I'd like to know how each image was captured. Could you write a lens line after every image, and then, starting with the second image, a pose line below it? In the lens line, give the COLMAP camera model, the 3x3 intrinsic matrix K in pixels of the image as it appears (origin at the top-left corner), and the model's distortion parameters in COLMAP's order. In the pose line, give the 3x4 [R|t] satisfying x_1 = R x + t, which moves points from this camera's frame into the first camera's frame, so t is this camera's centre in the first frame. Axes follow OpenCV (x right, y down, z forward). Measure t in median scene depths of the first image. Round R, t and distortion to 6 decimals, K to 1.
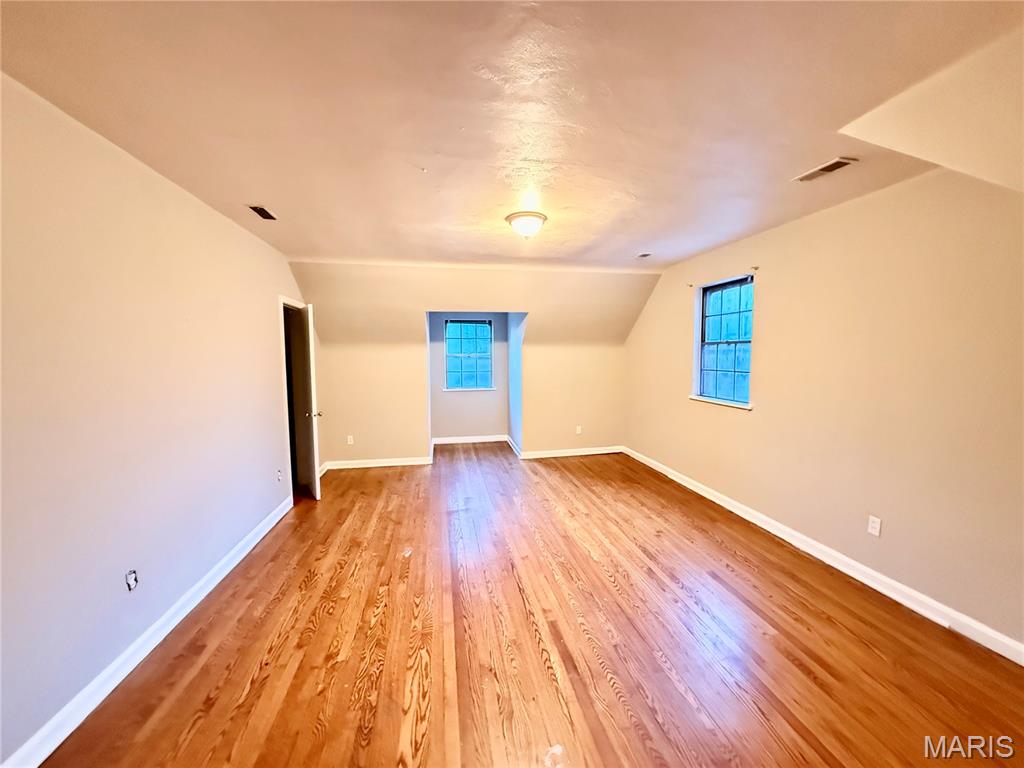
lens RADIAL K [[406.6, 0, 512.5], [0, 406.6, 385.8], [0, 0, 1]] dist [-0.000708, 0.000579]
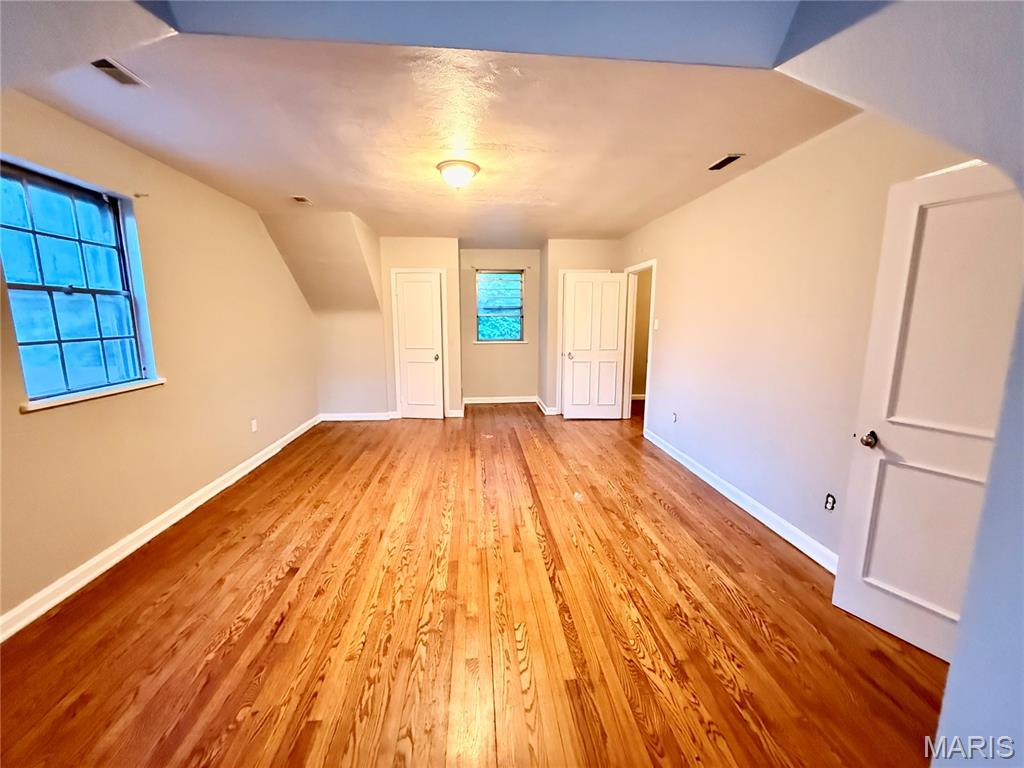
lens RADIAL K [[406.6, 0, 510.8], [0, 406.6, 387.8], [0, 0, 1]] dist [-0.000708, 0.000579]
pose [[-0.996022, -0.008504, 0.088695, -0.136622], [0.014225, 0.967491, 0.252505, -0.109748], [-0.087959, 0.252763, -0.963522, 1.544277]]
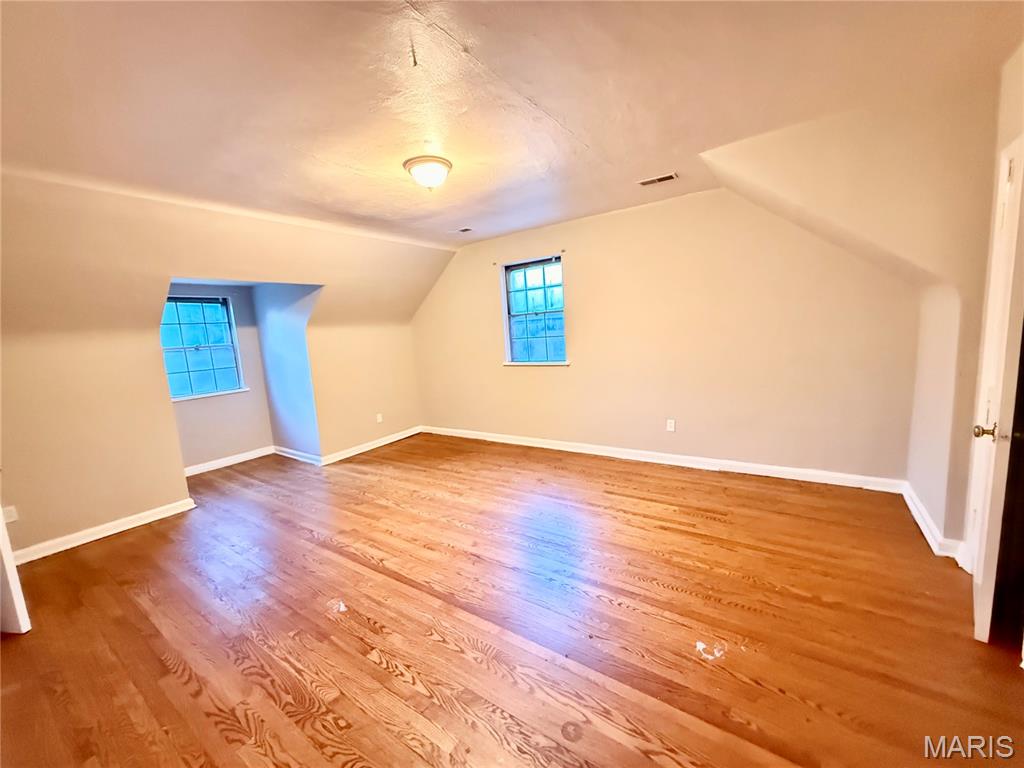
lens RADIAL K [[406.6, 0, 509.5], [0, 406.6, 386.2], [0, 0, 1]] dist [-0.000708, 0.000579]
pose [[0.712286, -0.139506, 0.687886, -0.377427], [0.120208, 0.989815, 0.076267, 0.004856], [-0.691519, 0.028365, 0.721801, 0.203278]]
